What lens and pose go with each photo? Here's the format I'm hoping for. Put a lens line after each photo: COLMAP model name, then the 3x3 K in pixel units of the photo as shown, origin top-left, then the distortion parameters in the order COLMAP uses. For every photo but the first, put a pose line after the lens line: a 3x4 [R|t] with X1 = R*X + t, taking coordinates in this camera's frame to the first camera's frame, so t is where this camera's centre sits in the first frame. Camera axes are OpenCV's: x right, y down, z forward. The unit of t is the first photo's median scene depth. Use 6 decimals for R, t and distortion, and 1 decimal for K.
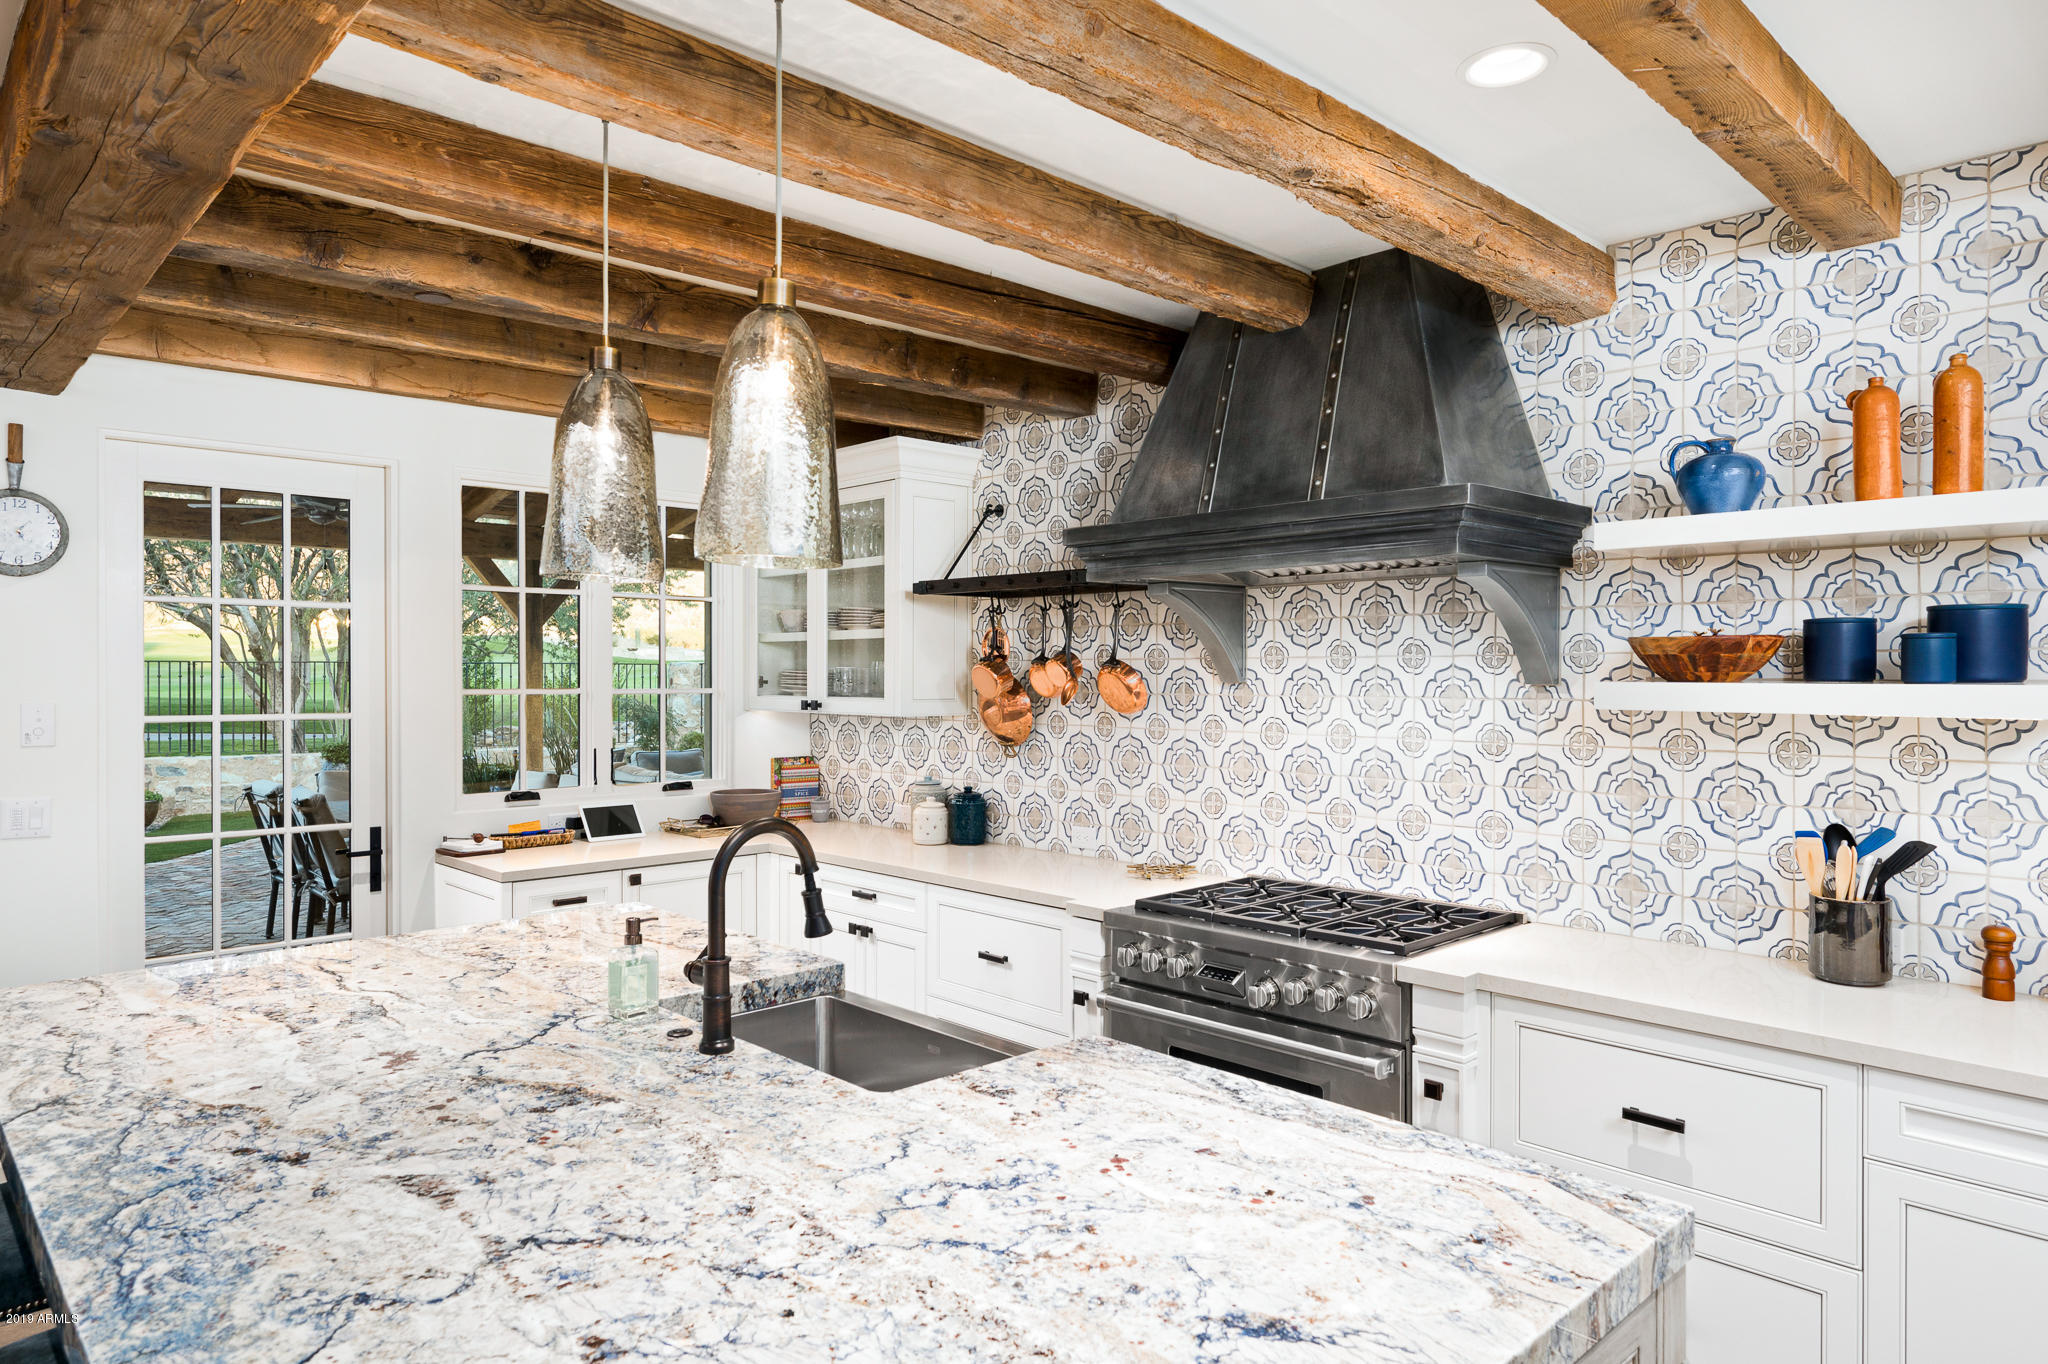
lens RADIAL K [[1255.5, 0, 1023.9], [0, 1255.5, 677.6], [0, 0, 1]] dist [0.000057, 0.000146]
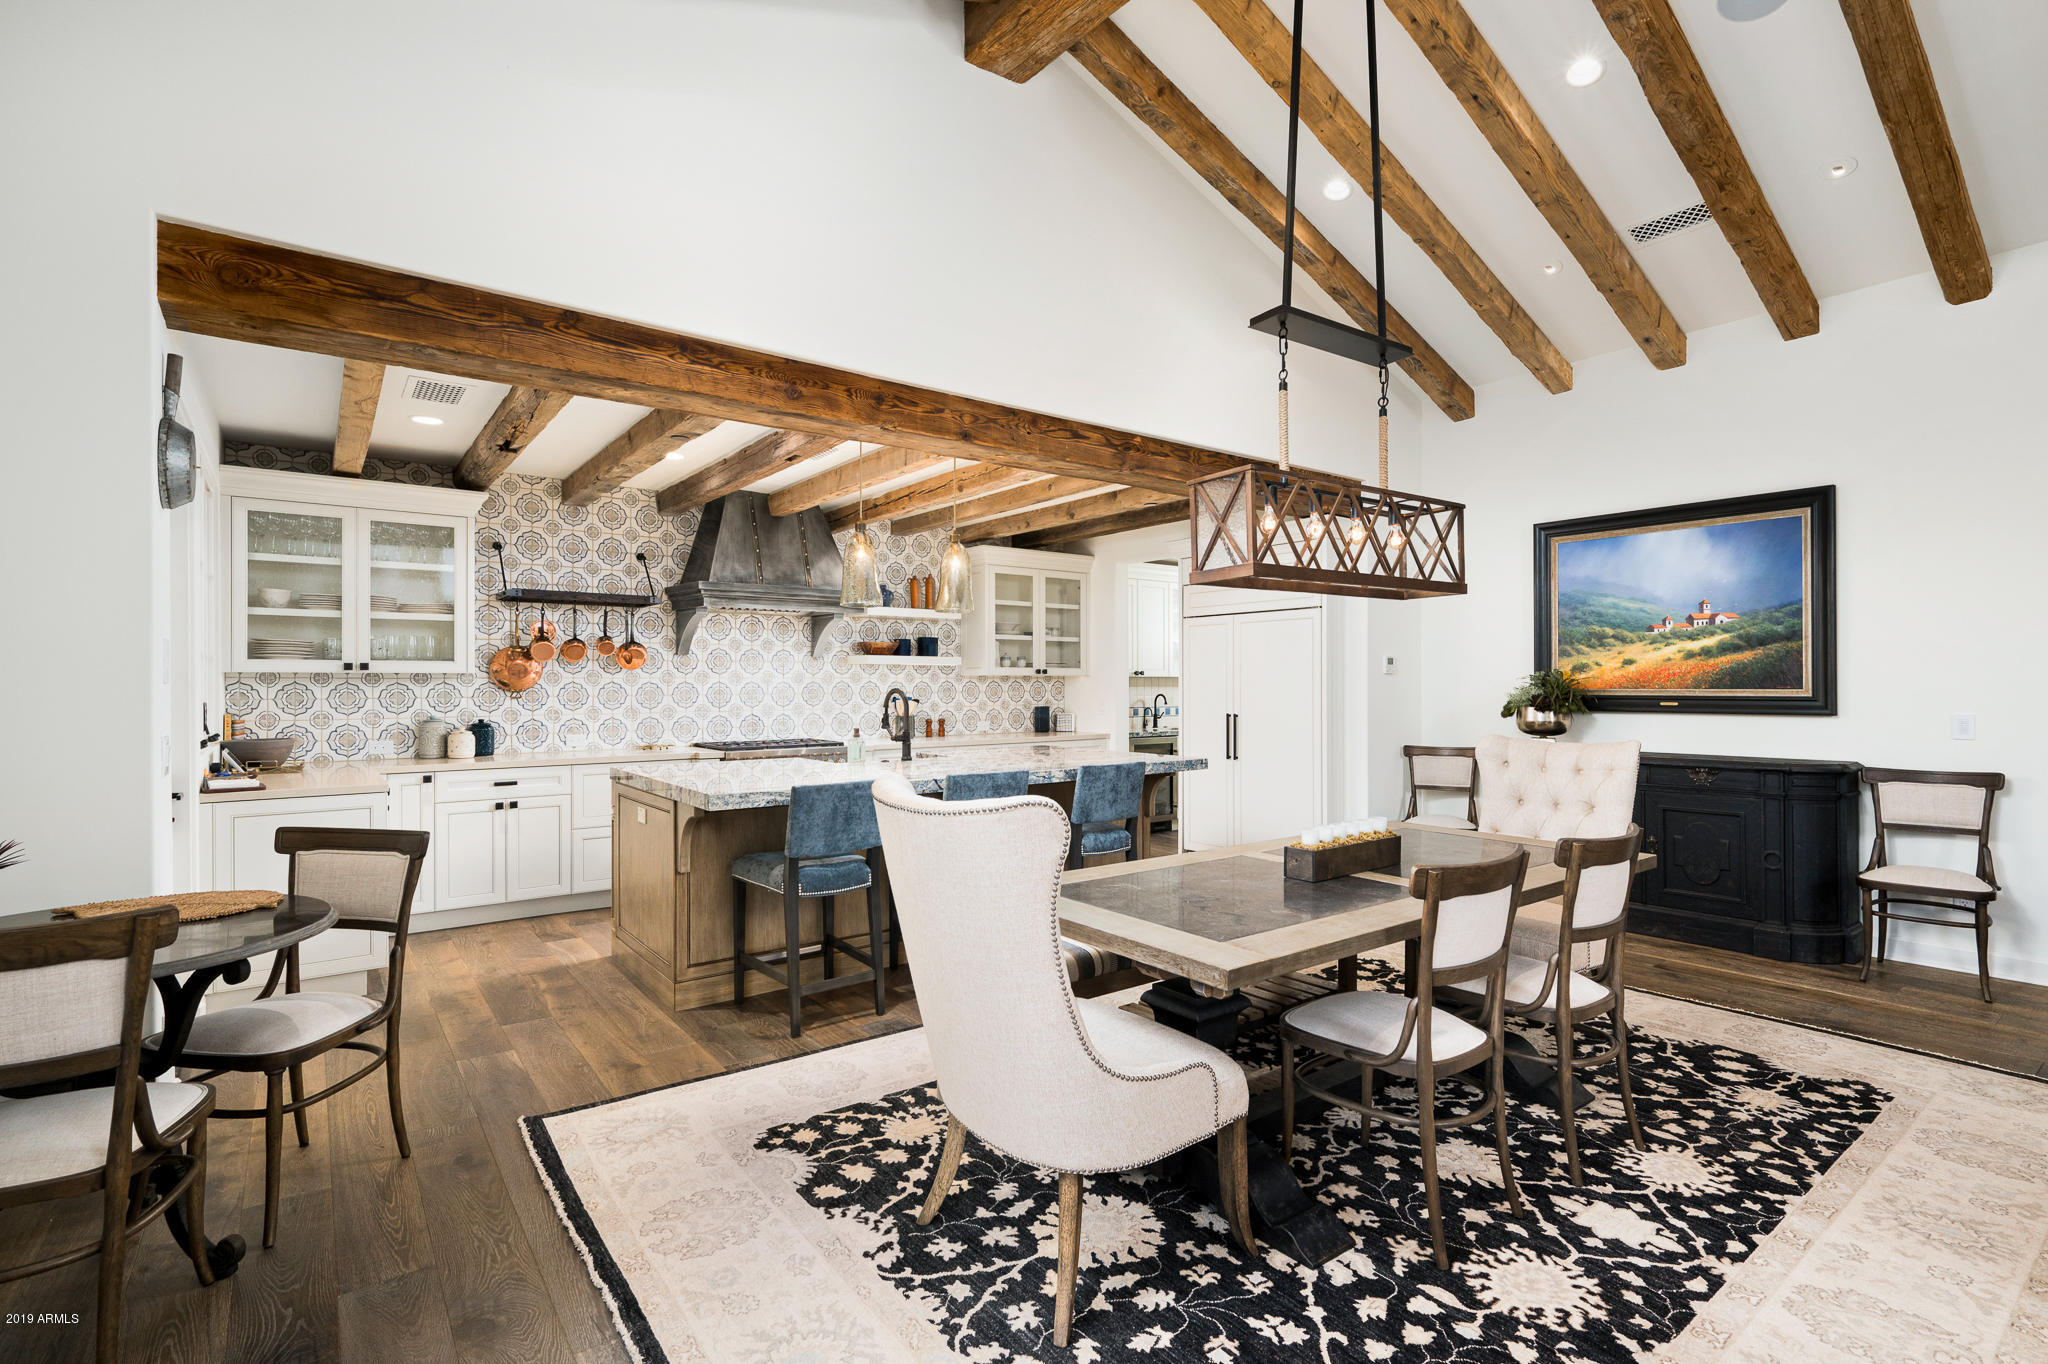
lens RADIAL K [[958.5, 0, 1021.5], [0, 958.5, 673.3], [0, 0, 1]] dist [-0.004041, -0.000348]
pose [[0.116607, 0.008650, 0.993140, -1.516615], [0.003945, 0.999950, -0.009173, 0.057550], [-0.993170, 0.004988, 0.116567, 0.255396]]
